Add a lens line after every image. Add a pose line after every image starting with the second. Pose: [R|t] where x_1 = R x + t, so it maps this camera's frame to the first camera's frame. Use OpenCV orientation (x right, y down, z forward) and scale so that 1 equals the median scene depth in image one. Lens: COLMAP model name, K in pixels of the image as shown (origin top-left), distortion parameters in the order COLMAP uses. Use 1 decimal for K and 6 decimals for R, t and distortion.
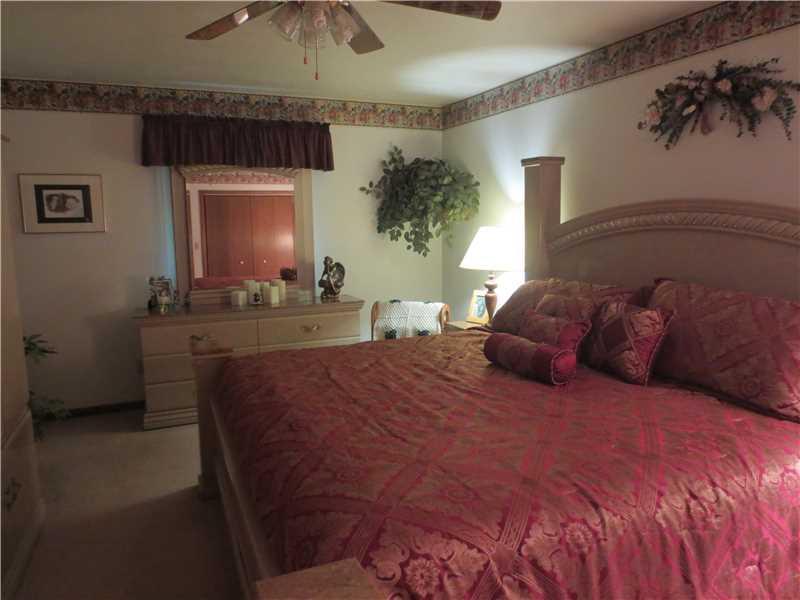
lens RADIAL K [[562.7, 0, 420.9], [0, 562.7, 300.4], [0, 0, 1]] dist [-0.044721, 0.034892]
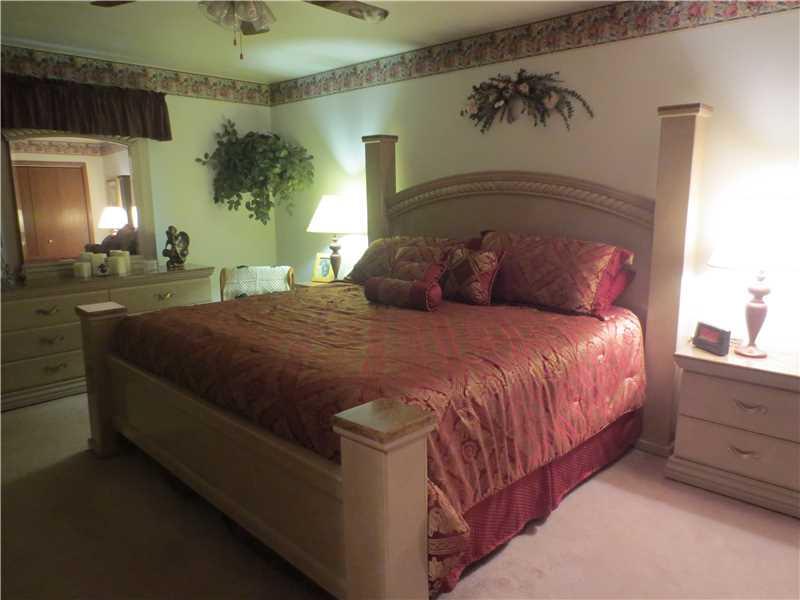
lens RADIAL K [[562.7, 0, 420.9], [0, 562.7, 300.4], [0, 0, 1]] dist [-0.044721, 0.034892]
pose [[0.920169, -0.069971, 0.385217, -0.217330], [0.055743, 0.997291, 0.047993, 0.048003], [-0.387532, -0.022688, 0.921577, -0.157965]]
